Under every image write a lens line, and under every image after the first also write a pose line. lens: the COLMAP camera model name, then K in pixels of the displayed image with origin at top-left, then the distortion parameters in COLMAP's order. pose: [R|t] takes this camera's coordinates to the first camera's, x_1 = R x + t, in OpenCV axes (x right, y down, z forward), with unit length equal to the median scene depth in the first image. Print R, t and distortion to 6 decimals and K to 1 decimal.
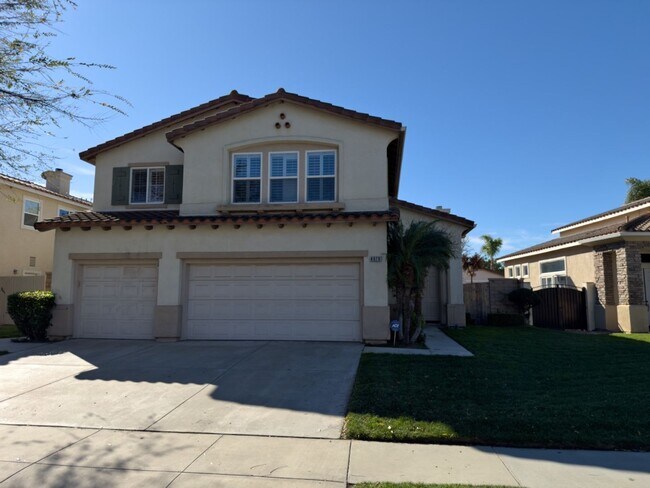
lens RADIAL K [[456.5, 0, 324.1], [0, 456.5, 246.9], [0, 0, 1]] dist [0.033036, -0.020164]
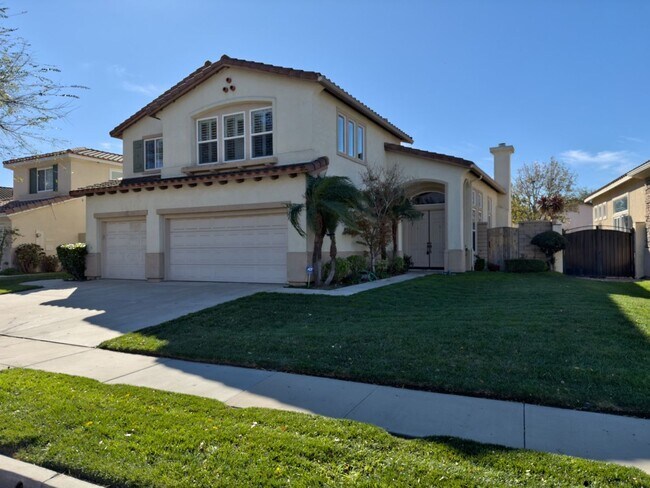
lens RADIAL K [[456.5, 0, 325.3], [0, 456.5, 254.5], [0, 0, 1]] dist [0.033036, -0.020164]
pose [[0.938785, -0.009007, -0.344386, 0.499897], [0.052033, 0.991897, 0.115899, 0.011937], [0.340552, -0.126723, 0.931647, 0.005172]]
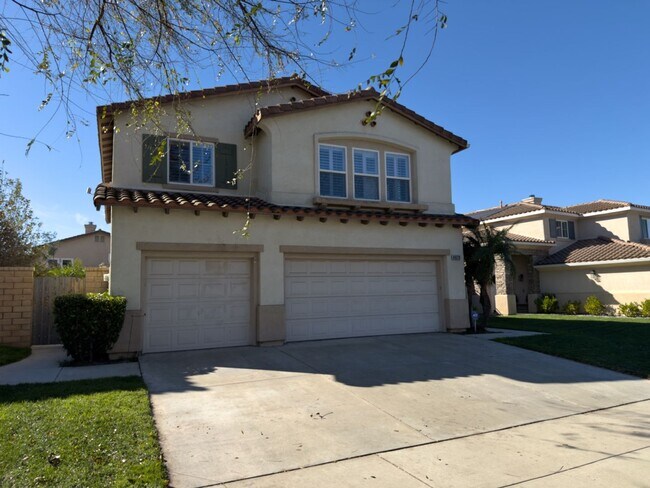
lens RADIAL K [[456.5, 0, 326.8], [0, 456.5, 241.7], [0, 0, 1]] dist [0.033036, -0.020164]
pose [[0.845729, 0.037380, 0.532302, -0.696066], [-0.032070, 0.999301, -0.019220, 0.018302], [-0.532648, -0.000816, 0.846337, 0.192235]]
